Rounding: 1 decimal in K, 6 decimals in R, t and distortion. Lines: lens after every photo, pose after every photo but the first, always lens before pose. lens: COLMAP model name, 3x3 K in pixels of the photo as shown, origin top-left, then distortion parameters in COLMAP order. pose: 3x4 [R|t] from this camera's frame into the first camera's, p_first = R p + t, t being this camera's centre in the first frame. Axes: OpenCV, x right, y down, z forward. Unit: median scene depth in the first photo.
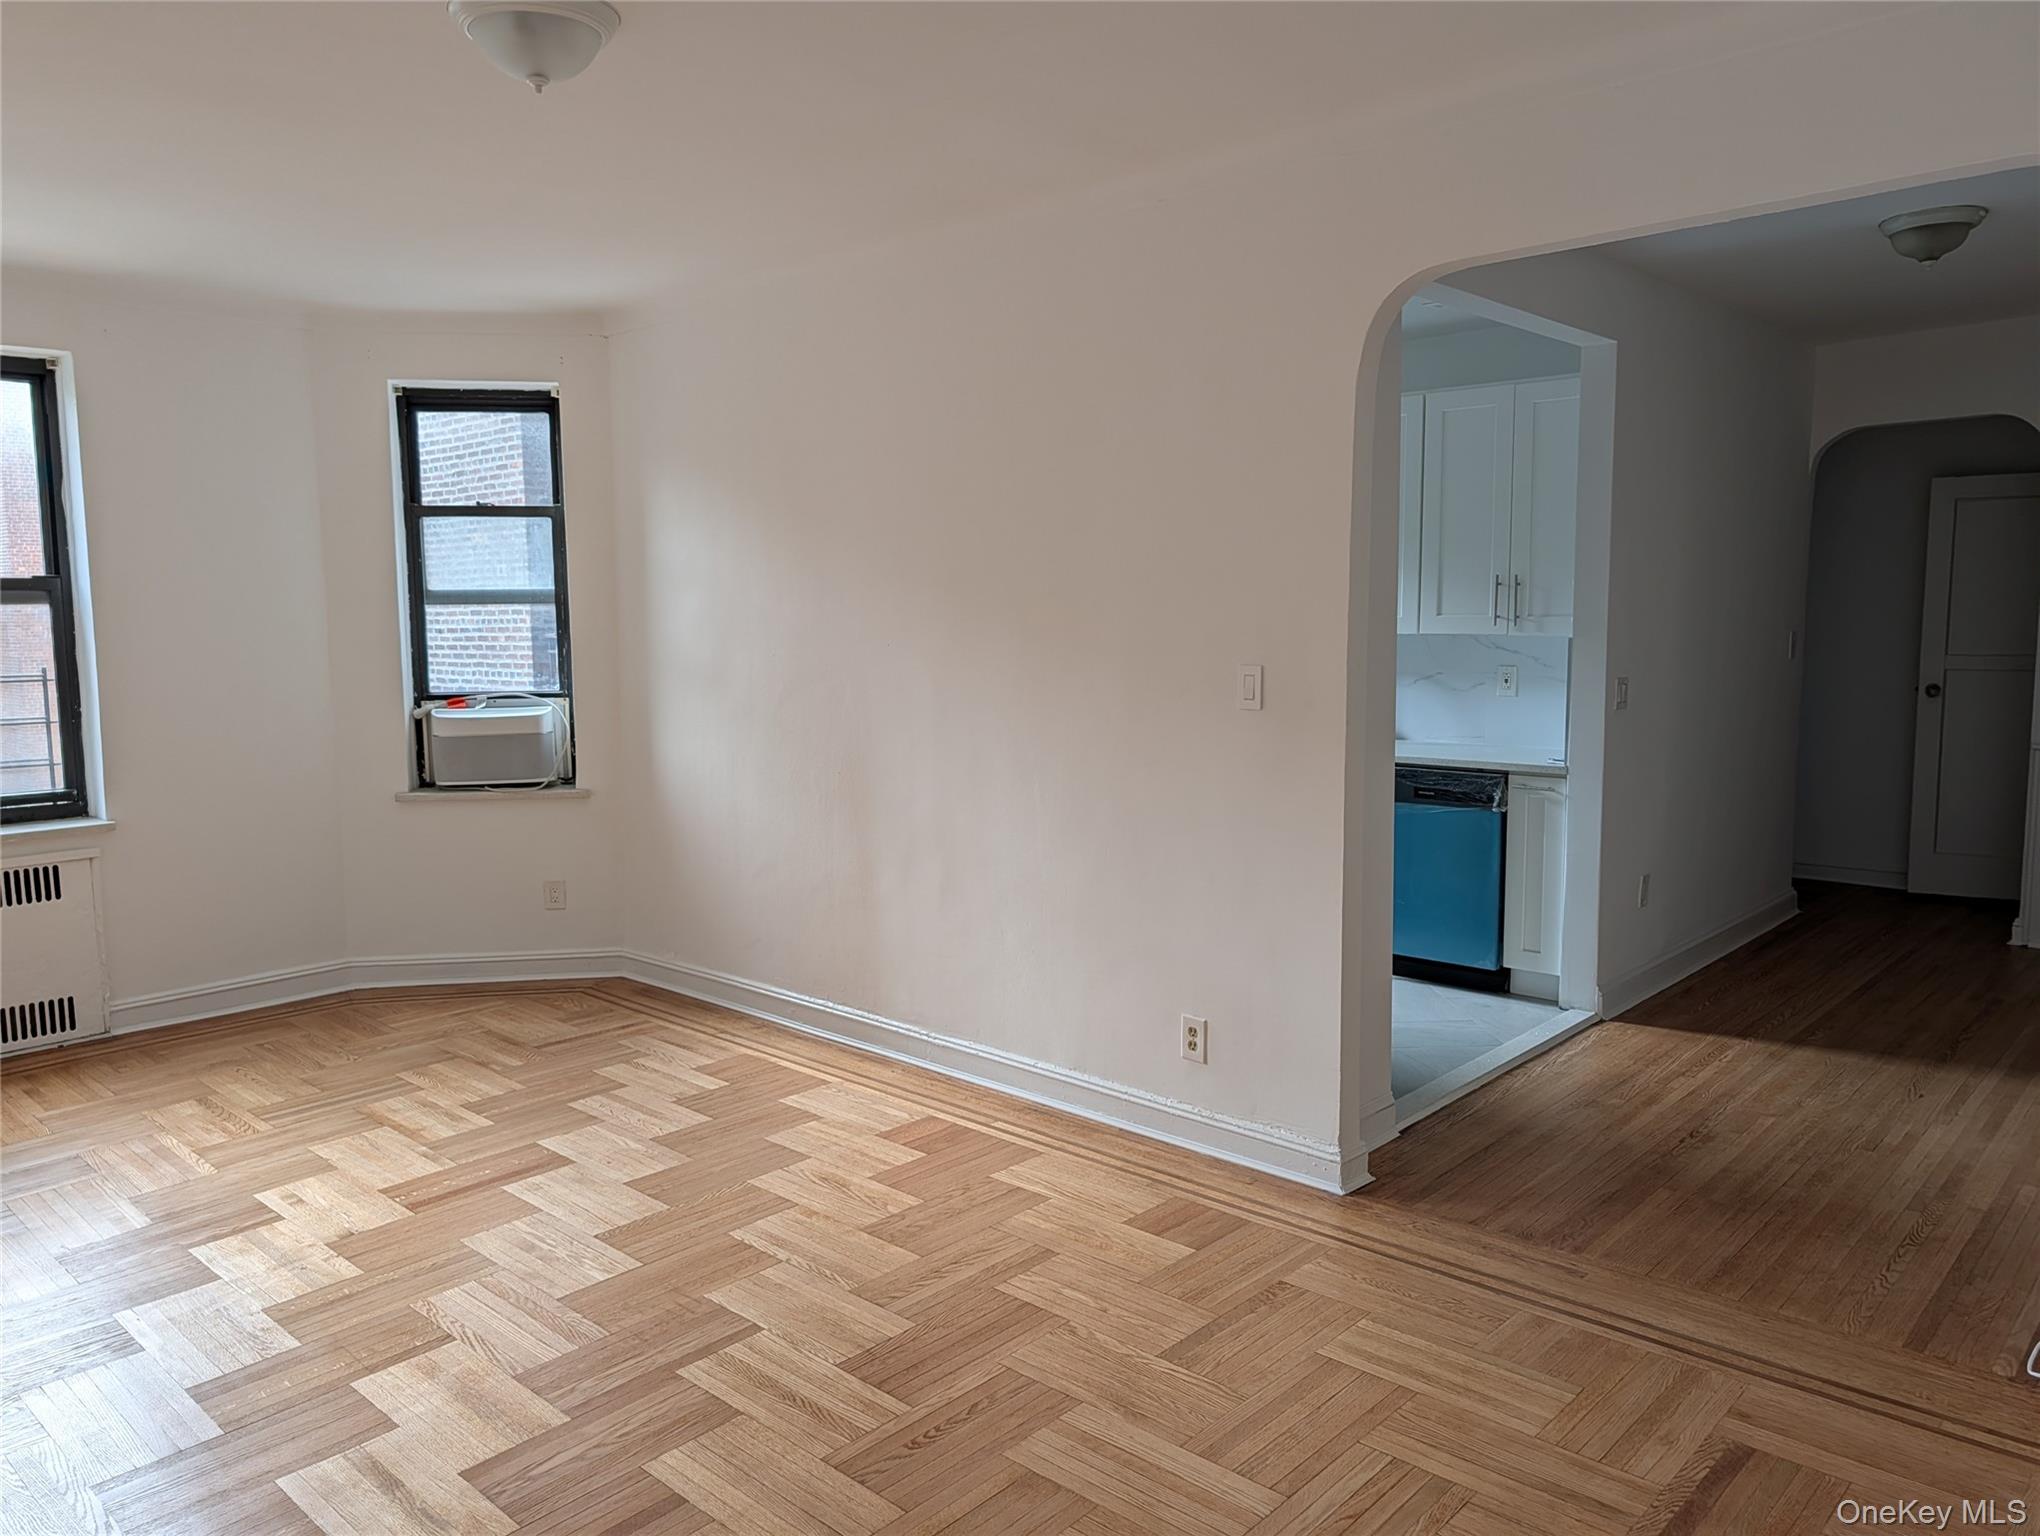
lens RADIAL K [[1439.5, 0, 1020.0], [0, 1439.5, 768.0], [0, 0, 1]] dist [-0.002146, 0.002528]
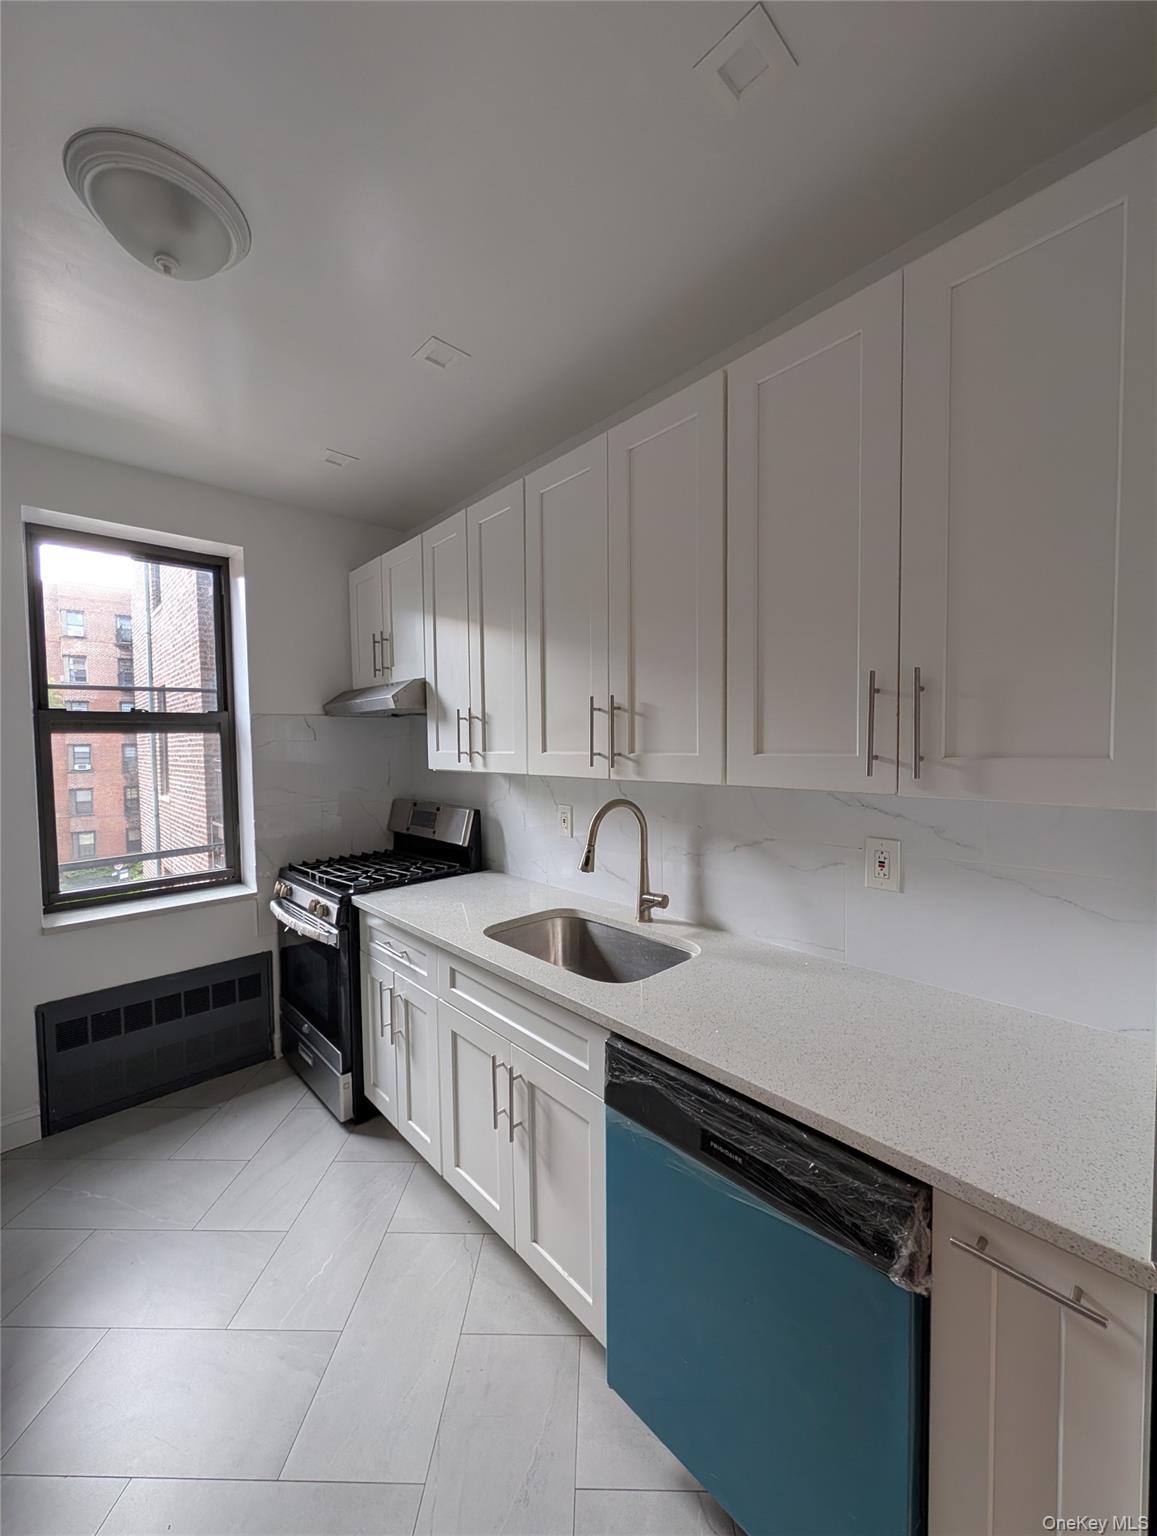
lens RADIAL K [[590.1, 0, 582.2], [0, 590.1, 767.0], [0, 0, 1]] dist [0.000196, -0.000092]
pose [[0.997417, -0.001272, -0.071813, 0.251935], [-0.003467, 0.997825, -0.065821, -0.090008], [0.071740, 0.065900, 0.995244, 0.808054]]
